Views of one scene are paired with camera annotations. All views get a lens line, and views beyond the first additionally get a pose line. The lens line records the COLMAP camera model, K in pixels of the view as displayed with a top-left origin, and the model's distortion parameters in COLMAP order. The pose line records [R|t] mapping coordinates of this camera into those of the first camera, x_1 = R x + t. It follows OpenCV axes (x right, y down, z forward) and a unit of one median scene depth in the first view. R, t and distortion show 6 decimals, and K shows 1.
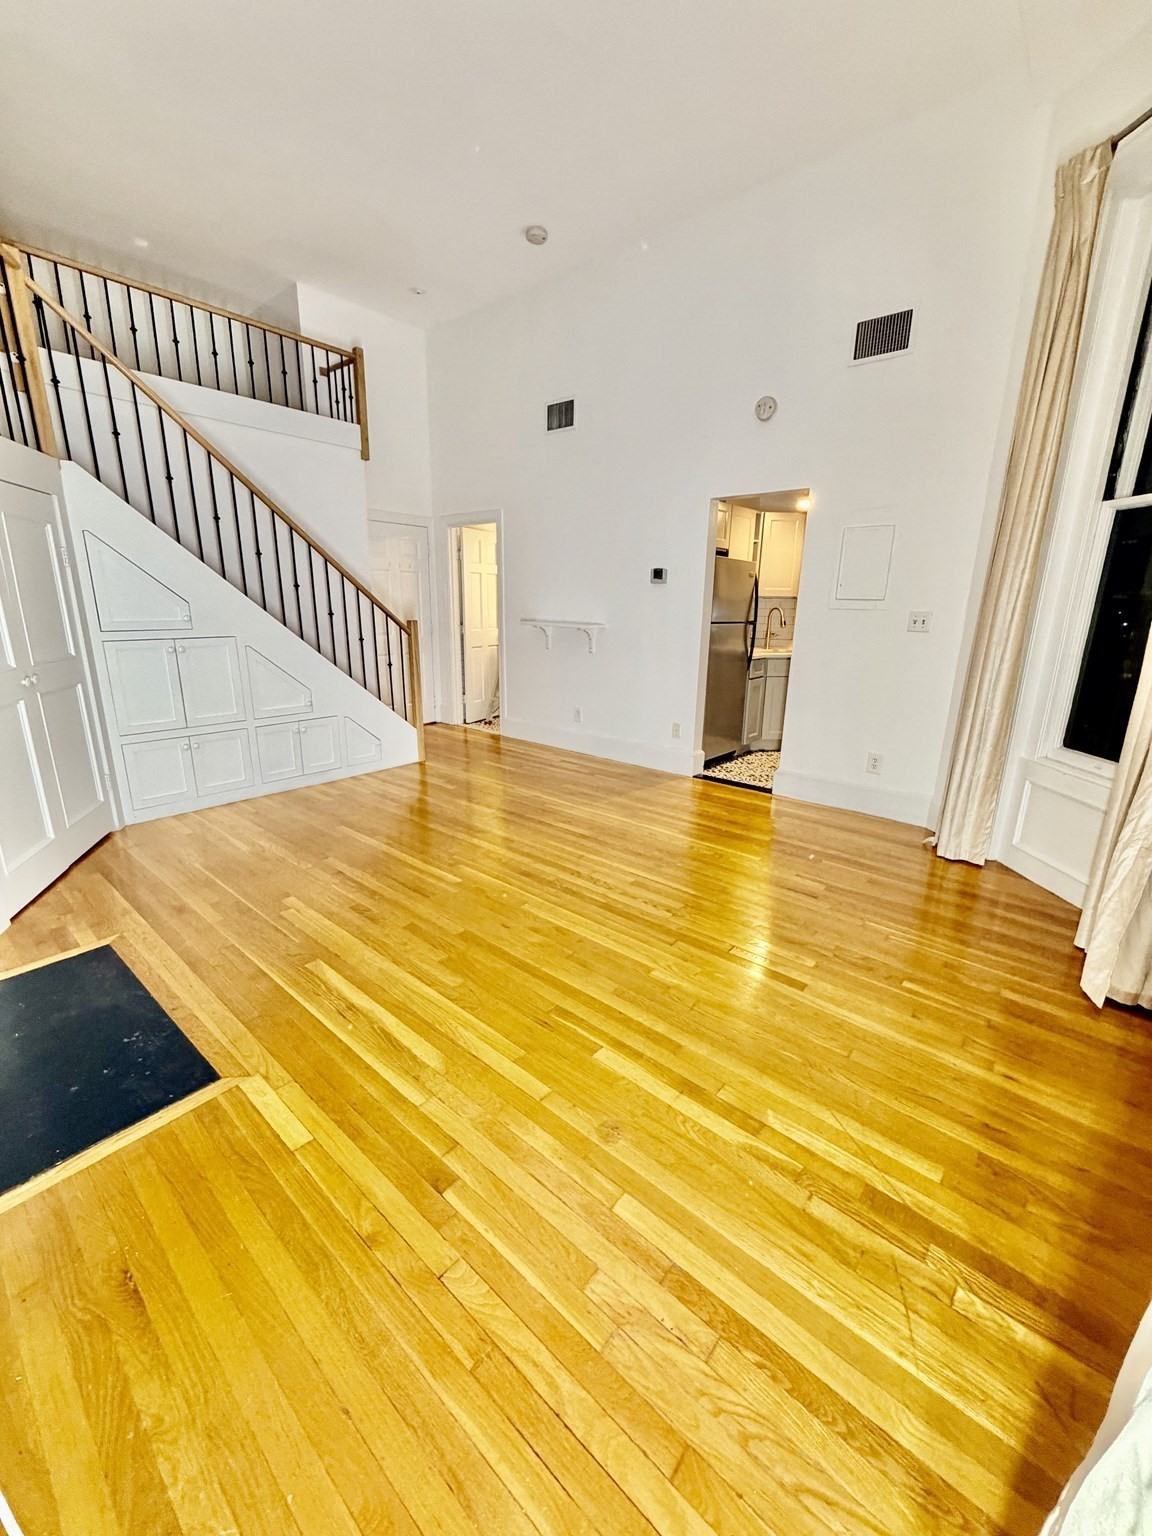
lens RADIAL K [[611.0, 0, 572.2], [0, 611.0, 765.3], [0, 0, 1]] dist [0.001541, 0.000327]
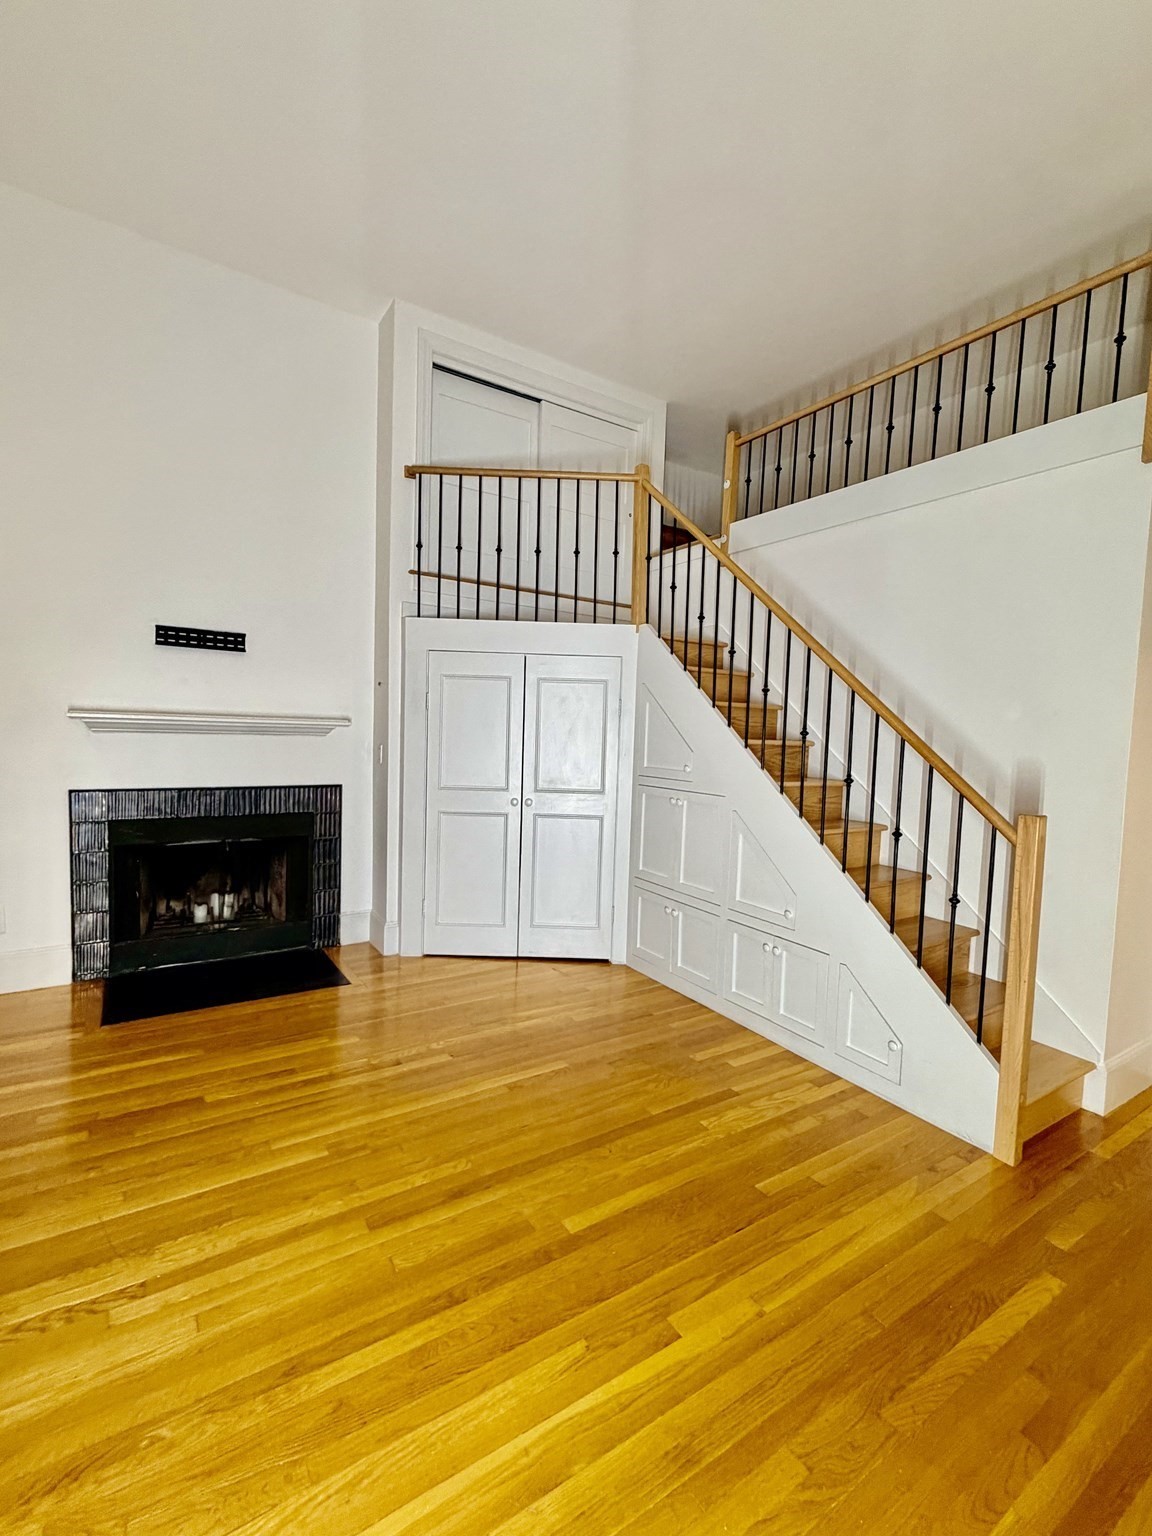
lens RADIAL K [[675.8, 0, 576.0], [0, 675.8, 768.0], [0, 0, 1]] dist [0.002817, -0.000343]
pose [[-0.280570, 0.035518, -0.959176, 0.347293], [-0.285293, 0.951066, 0.118669, -0.321479], [0.916454, 0.306941, -0.256708, 1.136903]]
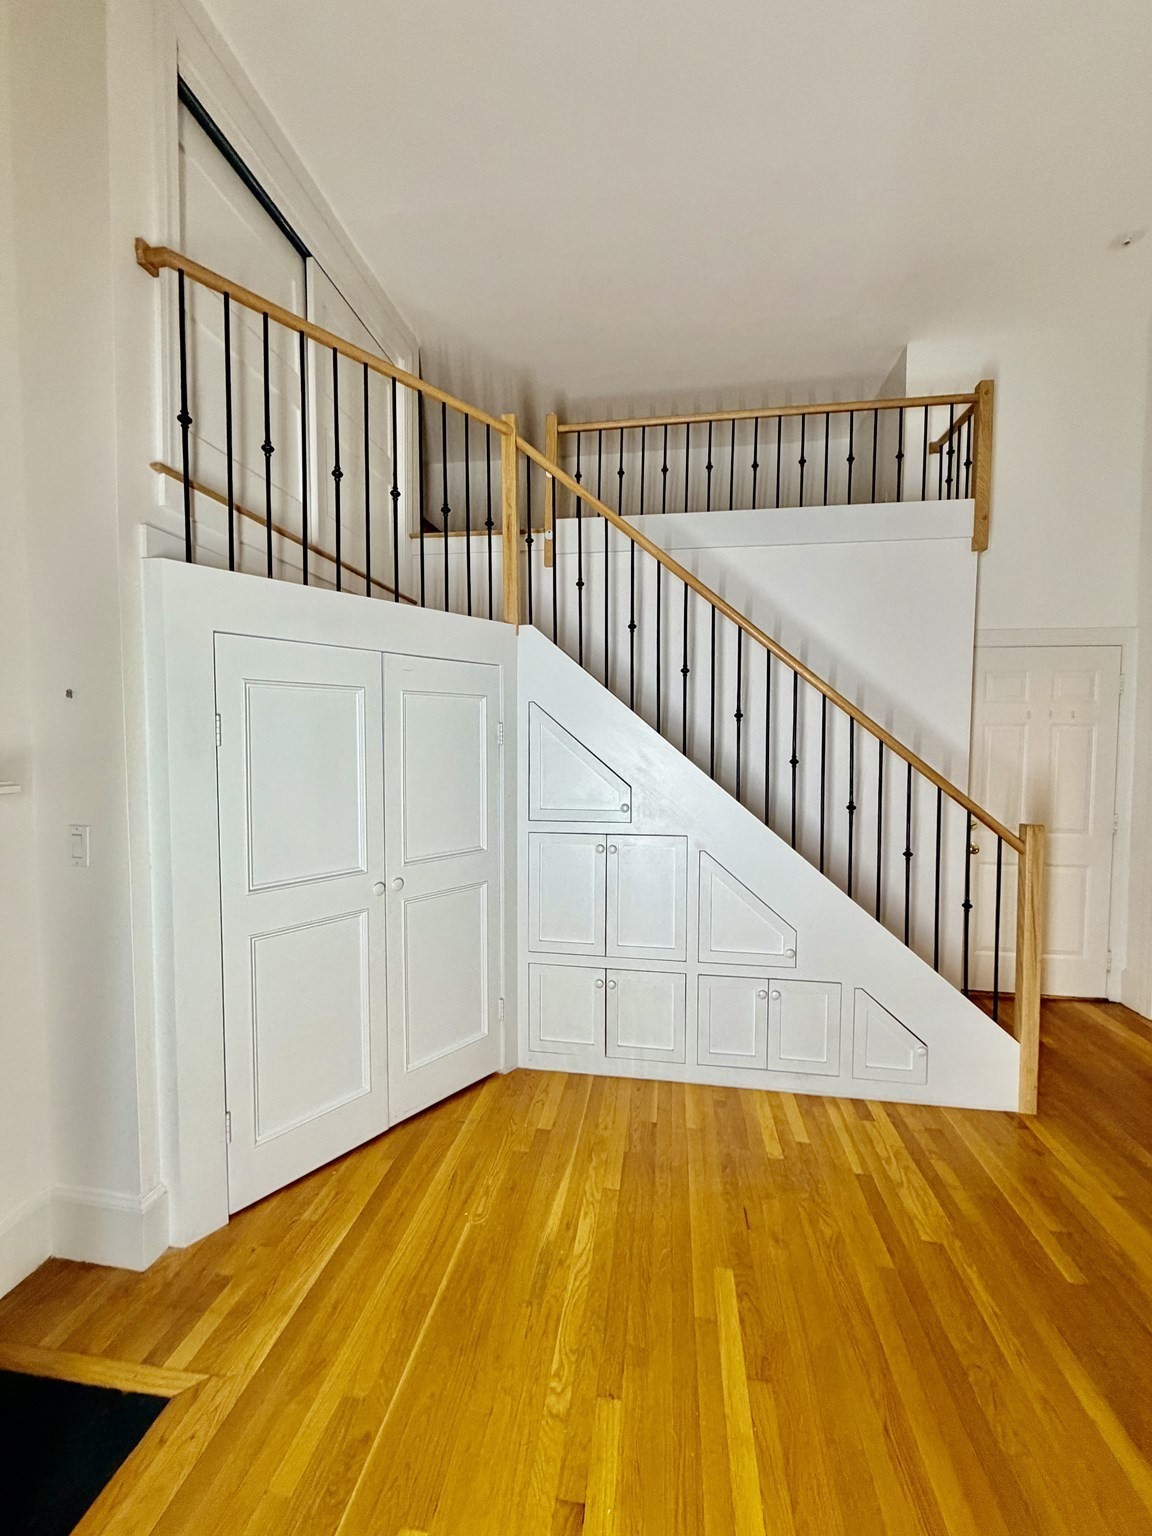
lens RADIAL K [[611.0, 0, 572.2], [0, 611.0, 765.3], [0, 0, 1]] dist [0.001541, 0.000327]
pose [[0.528766, 0.023411, -0.848445, -0.054131], [-0.215111, 0.970680, -0.107277, -0.206754], [0.821056, 0.239234, 0.518299, 0.583049]]
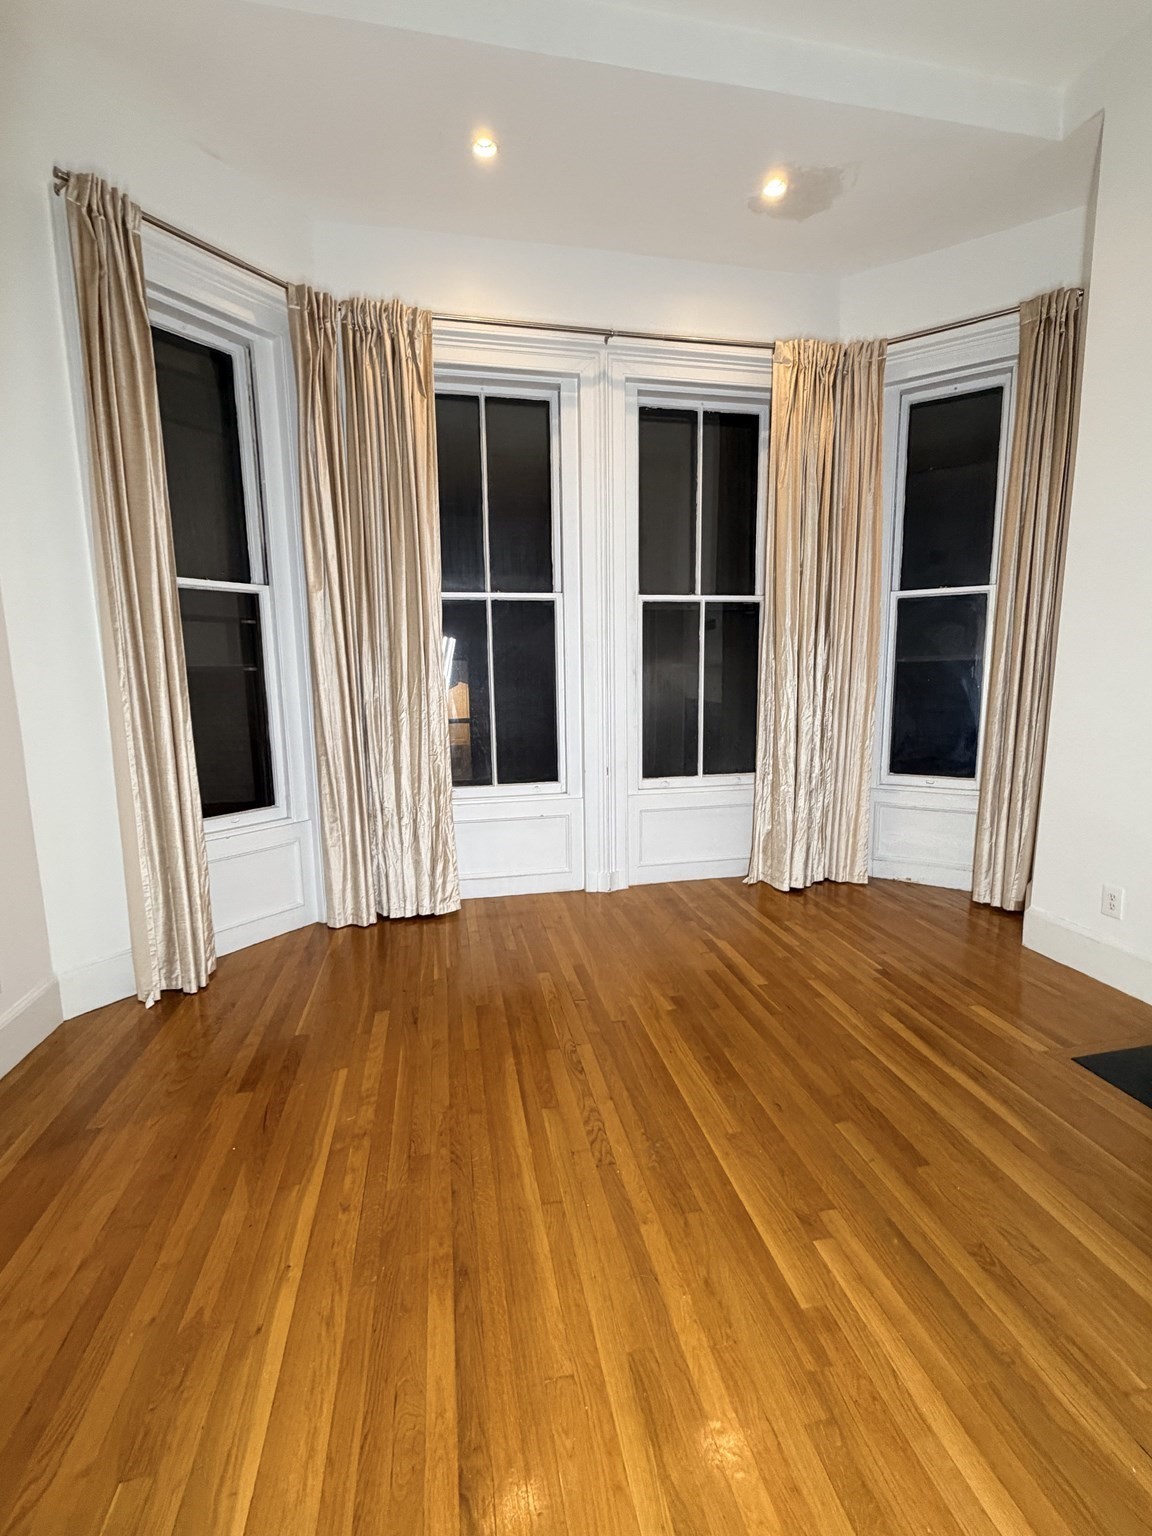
lens RADIAL K [[675.8, 0, 576.0], [0, 675.8, 768.0], [0, 0, 1]] dist [0.002817, -0.000343]
pose [[-0.791197, -0.100069, 0.603319, -0.266563], [0.160556, 0.917929, 0.362806, -0.330041], [-0.590109, 0.383918, -0.710196, 1.131812]]
